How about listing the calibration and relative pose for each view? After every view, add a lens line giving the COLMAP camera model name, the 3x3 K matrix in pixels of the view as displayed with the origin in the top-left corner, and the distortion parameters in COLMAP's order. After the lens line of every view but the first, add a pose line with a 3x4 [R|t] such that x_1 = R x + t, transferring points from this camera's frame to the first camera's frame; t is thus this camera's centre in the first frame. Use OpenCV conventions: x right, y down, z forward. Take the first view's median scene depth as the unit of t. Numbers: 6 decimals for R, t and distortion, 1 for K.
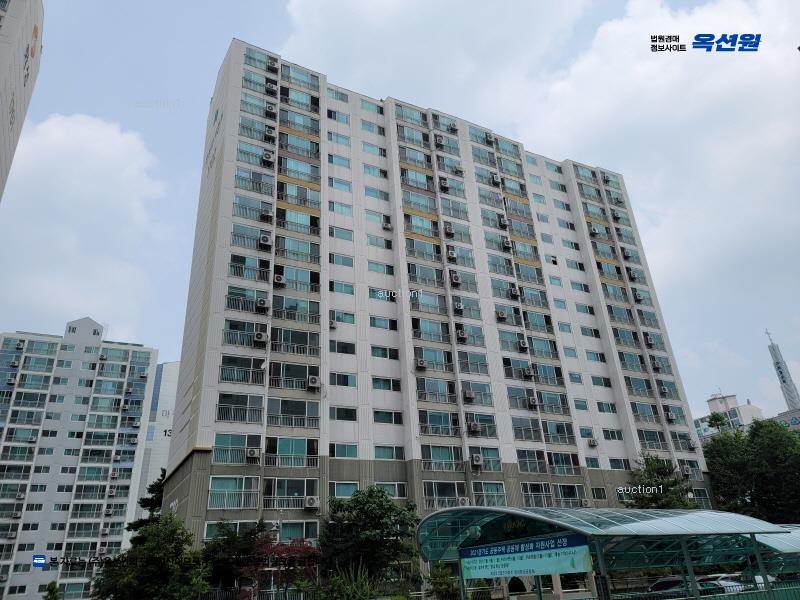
lens RADIAL K [[574.3, 0, 397.6], [0, 574.3, 297.6], [0, 0, 1]] dist [0.052219, -0.053868]
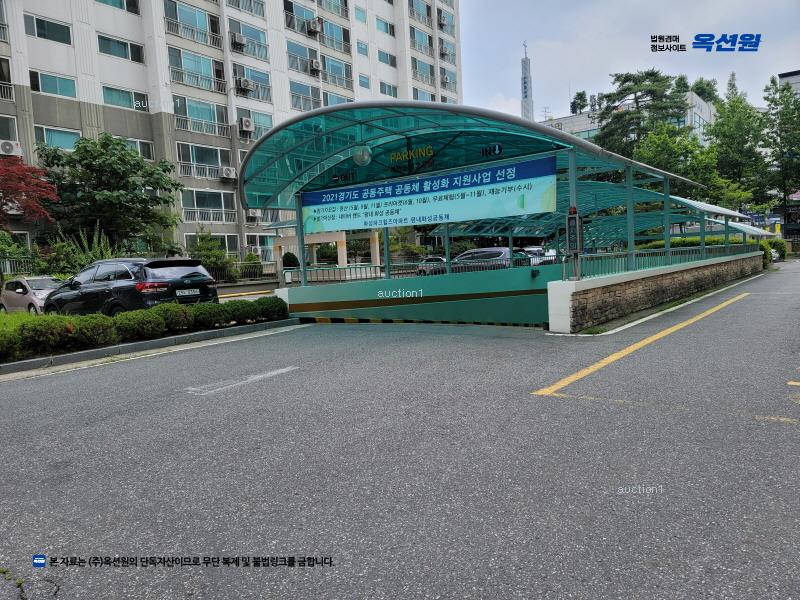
lens RADIAL K [[530.3, 0, 402.4], [0, 530.3, 315.0], [0, 0, 1]] dist [0.078087, -0.080839]
pose [[0.877543, -0.035000, 0.478219, -0.043912], [-0.216568, 0.860882, 0.460413, 0.110458], [-0.427805, -0.507599, 0.747881, 0.185520]]
